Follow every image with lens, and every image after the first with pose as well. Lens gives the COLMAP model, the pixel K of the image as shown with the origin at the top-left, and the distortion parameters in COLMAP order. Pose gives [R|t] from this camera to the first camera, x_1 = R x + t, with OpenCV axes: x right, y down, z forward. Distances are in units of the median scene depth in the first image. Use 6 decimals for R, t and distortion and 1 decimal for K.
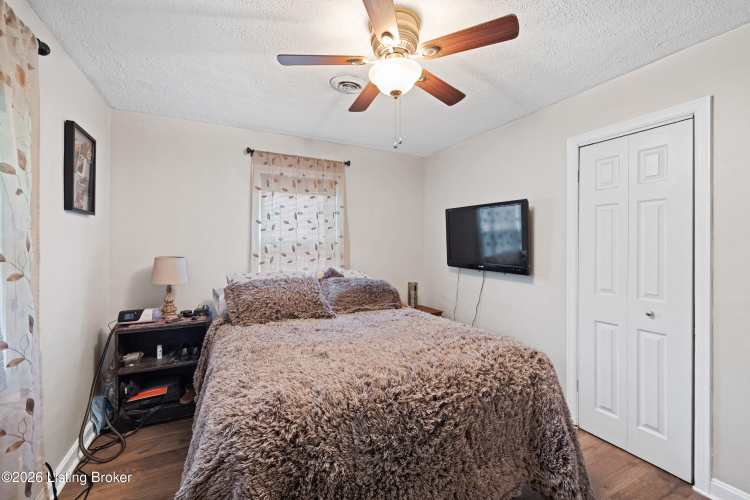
lens RADIAL K [[318.0, 0, 374.4], [0, 318.0, 247.3], [0, 0, 1]] dist [-0.002939, -0.000515]
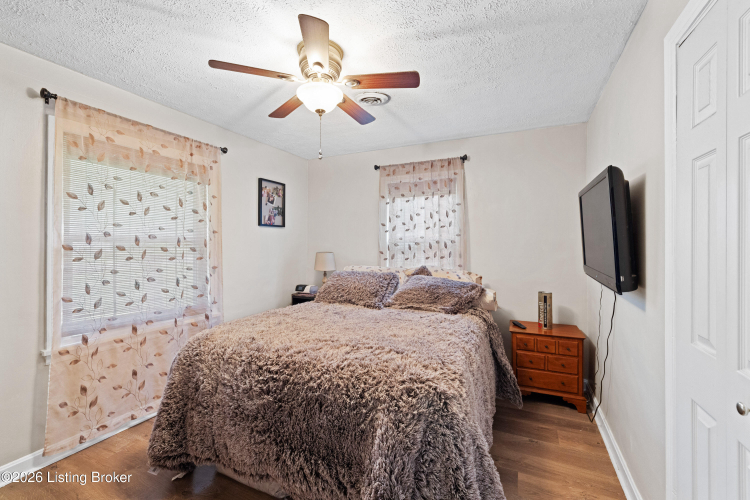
lens RADIAL K [[318.0, 0, 373.0], [0, 318.0, 245.8], [0, 0, 1]] dist [-0.002939, -0.000515]
pose [[0.607593, 0.000758, -0.794248, 0.573265], [-0.002887, 0.999995, -0.001255, 0.000852], [0.794243, 0.003056, 0.607592, 0.238816]]
